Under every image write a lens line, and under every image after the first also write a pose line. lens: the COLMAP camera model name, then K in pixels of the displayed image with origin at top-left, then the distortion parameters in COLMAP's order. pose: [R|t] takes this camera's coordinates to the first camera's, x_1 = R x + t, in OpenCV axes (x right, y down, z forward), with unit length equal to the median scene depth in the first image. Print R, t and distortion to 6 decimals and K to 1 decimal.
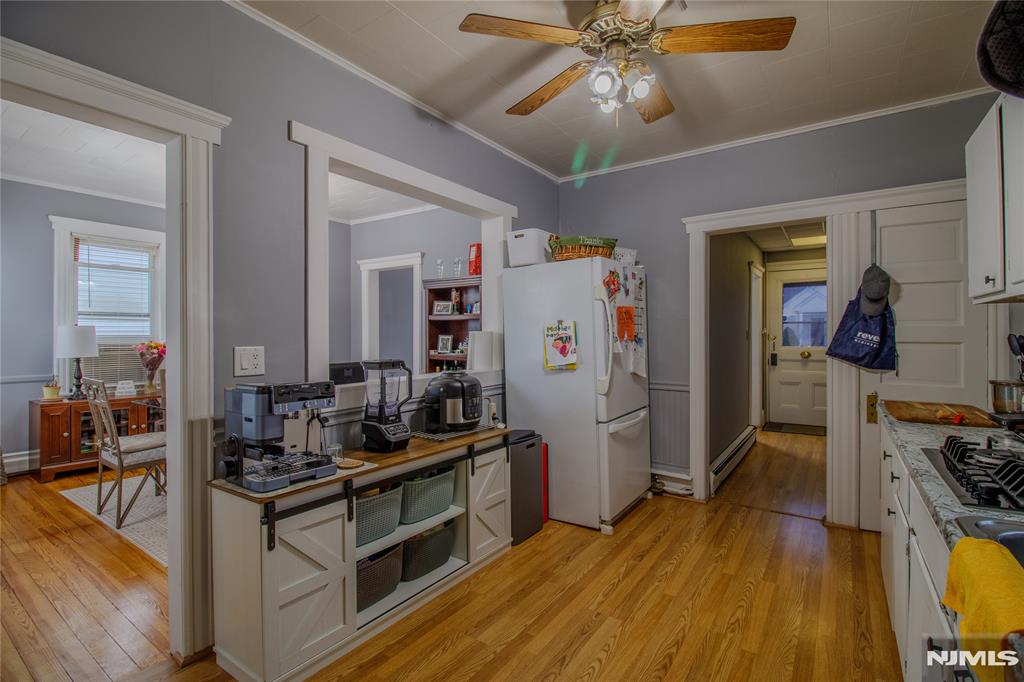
lens RADIAL K [[479.5, 0, 521.1], [0, 479.5, 335.4], [0, 0, 1]] dist [-0.015297, -0.009116]
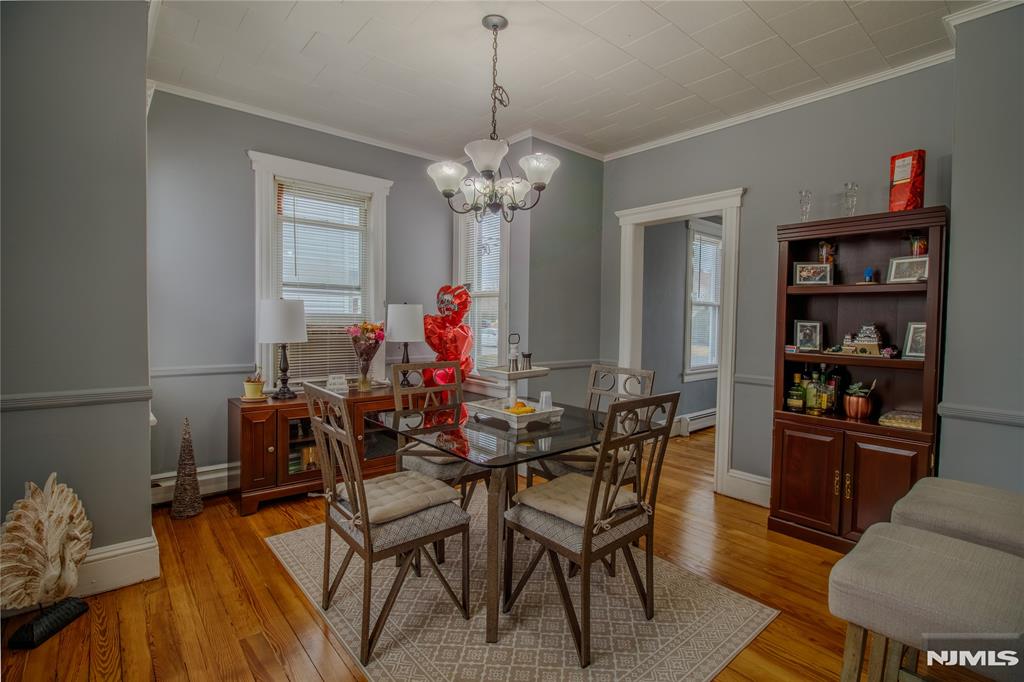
lens RADIAL K [[479.5, 0, 512.8], [0, 479.5, 338.9], [0, 0, 1]] dist [-0.015297, -0.009116]
pose [[0.961569, 0.026207, -0.273309, -0.380821], [-0.015471, 0.999024, 0.041362, 0.004193], [0.274126, -0.035544, 0.961037, 0.365346]]
